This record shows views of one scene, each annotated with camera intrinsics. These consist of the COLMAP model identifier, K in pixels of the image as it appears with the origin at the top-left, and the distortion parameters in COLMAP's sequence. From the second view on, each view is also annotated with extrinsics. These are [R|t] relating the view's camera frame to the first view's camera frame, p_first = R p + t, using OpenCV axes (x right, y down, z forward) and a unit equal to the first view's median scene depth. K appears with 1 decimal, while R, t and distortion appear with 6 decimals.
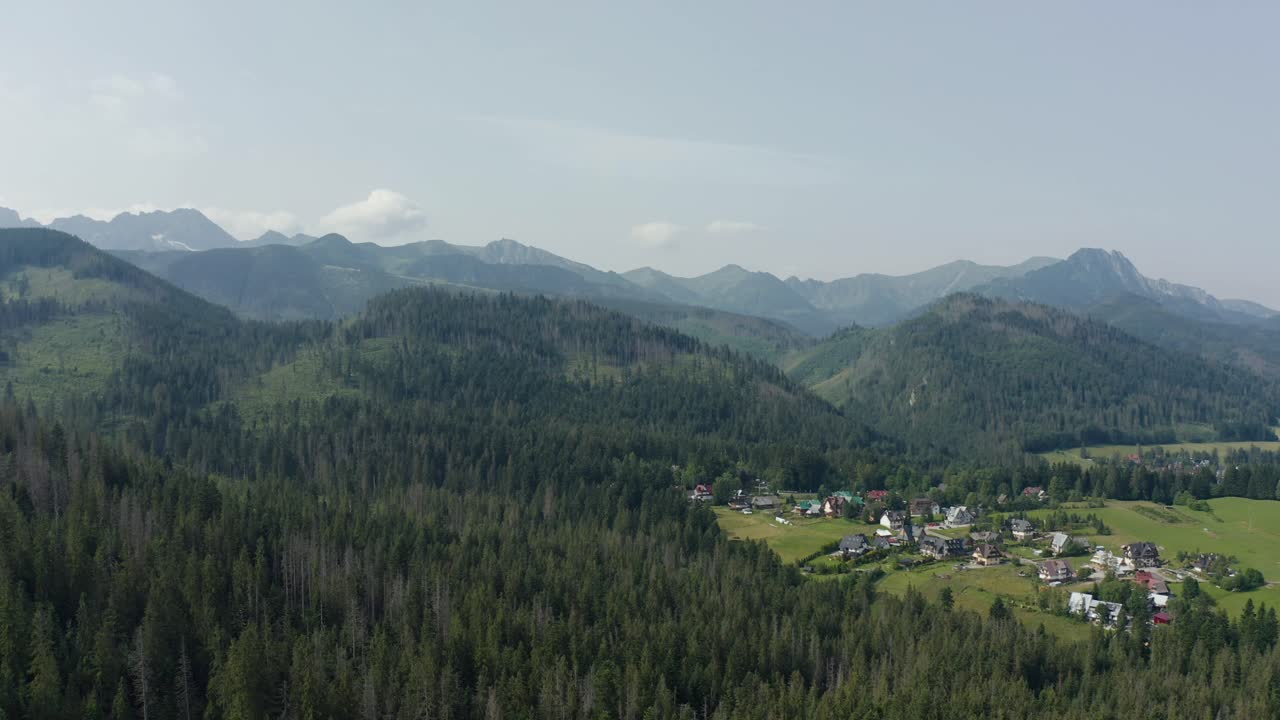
lens RADIAL K [[1016.2, 0, 640.0], [0, 1016.2, 360.0], [0, 0, 1]] dist [-0.160085, 0.003738]
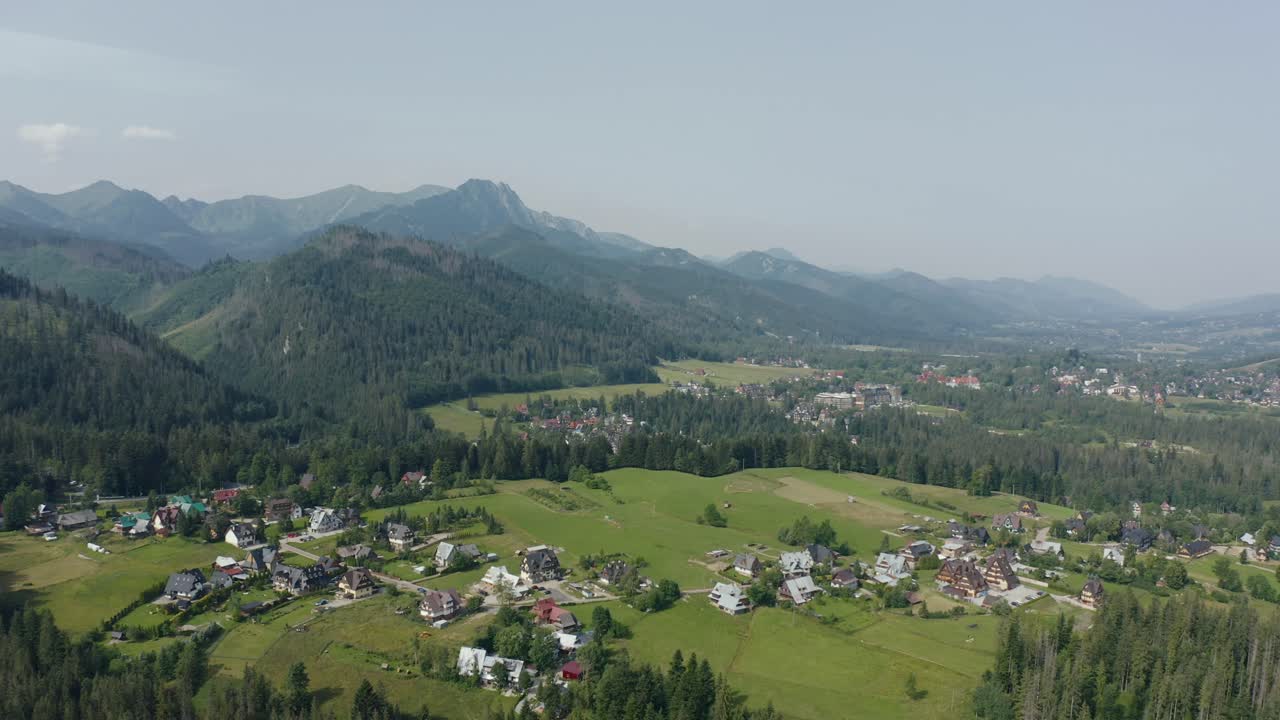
lens RADIAL K [[1016.2, 0, 640.0], [0, 1016.2, 360.0], [0, 0, 1]] dist [-0.160085, 0.003738]
pose [[0.831369, -0.029041, 0.554962, 0.048644], [-0.013674, 0.997262, 0.072670, -0.022314], [-0.555553, -0.068005, 0.828696, 0.105908]]
